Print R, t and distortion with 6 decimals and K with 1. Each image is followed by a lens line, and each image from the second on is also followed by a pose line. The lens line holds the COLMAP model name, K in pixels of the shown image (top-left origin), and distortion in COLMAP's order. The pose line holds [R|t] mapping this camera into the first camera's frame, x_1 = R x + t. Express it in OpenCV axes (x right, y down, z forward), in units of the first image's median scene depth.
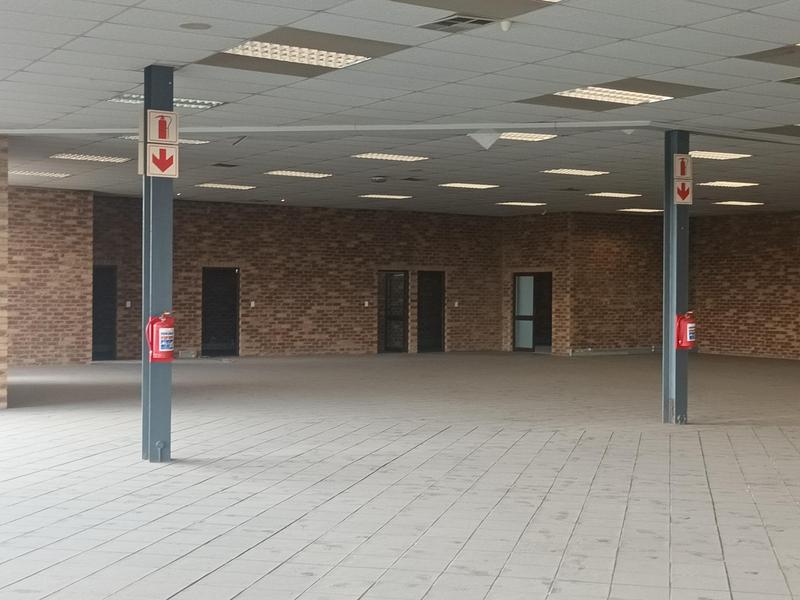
lens RADIAL K [[1190.4, 0, 411.3], [0, 1190.4, 291.6], [0, 0, 1]] dist [0.048655, 0.000000]
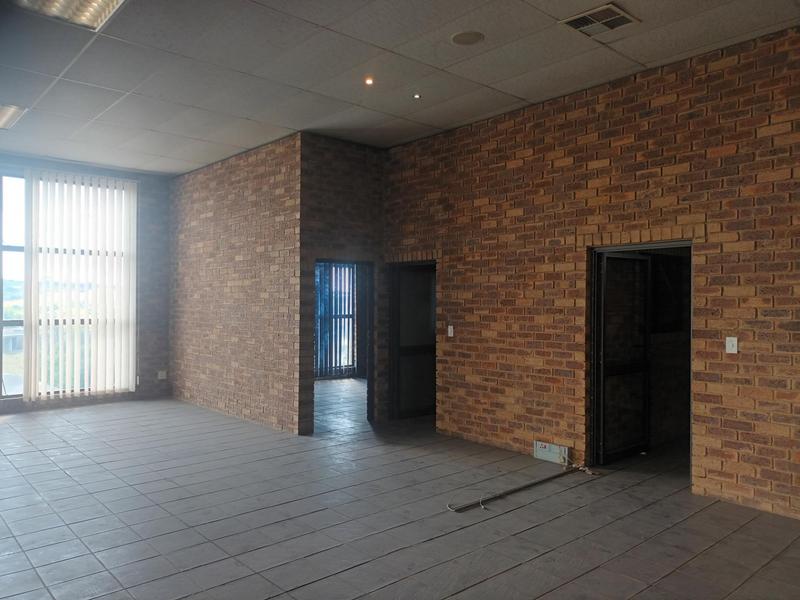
lens RADIAL K [[602.6, 0, 392.7], [0, 602.6, 300.2], [0, 0, 1]] dist [0.028563, -0.020437]
pose [[0.151625, -0.012967, -0.988353, 0.020714], [-0.001869, 0.999908, -0.013405, 0.000451], [0.988436, 0.003879, 0.151587, 0.905373]]
